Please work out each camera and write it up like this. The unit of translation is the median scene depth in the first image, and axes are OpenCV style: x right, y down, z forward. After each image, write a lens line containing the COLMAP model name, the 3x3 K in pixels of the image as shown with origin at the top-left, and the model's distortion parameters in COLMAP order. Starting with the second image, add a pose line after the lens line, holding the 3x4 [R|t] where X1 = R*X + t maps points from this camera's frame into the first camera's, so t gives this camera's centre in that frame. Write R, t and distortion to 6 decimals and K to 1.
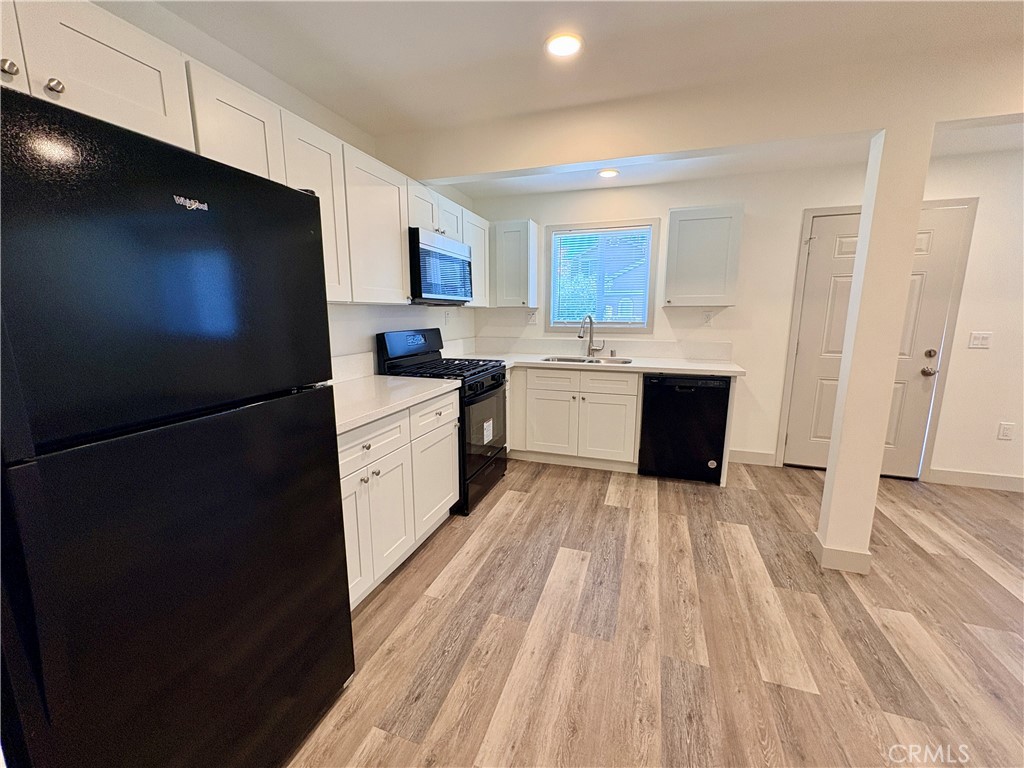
lens RADIAL K [[408.6, 0, 512.8], [0, 408.6, 383.8], [0, 0, 1]] dist [0.000007, 0.000069]
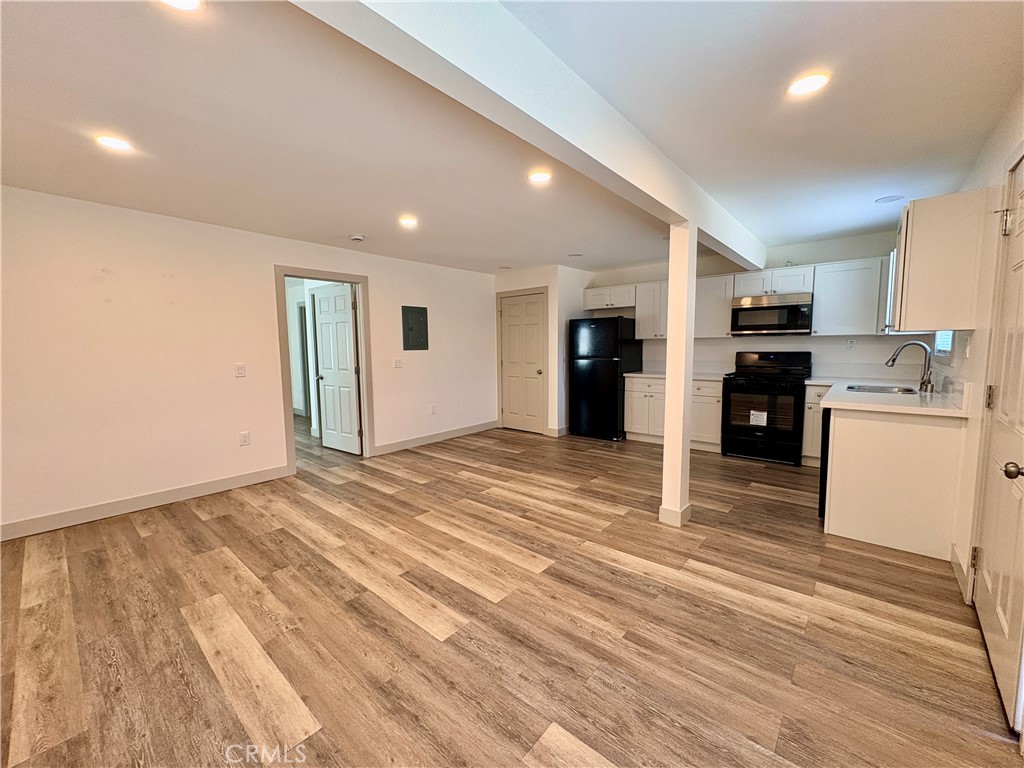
lens RADIAL K [[408.6, 0, 513.7], [0, 408.6, 383.4], [0, 0, 1]] dist [0.000007, 0.000069]
pose [[-0.374571, 0.088462, -0.922968, 2.389108], [-0.140352, 0.978558, 0.150750, -0.161953], [0.916514, 0.186007, -0.354124, 0.958727]]
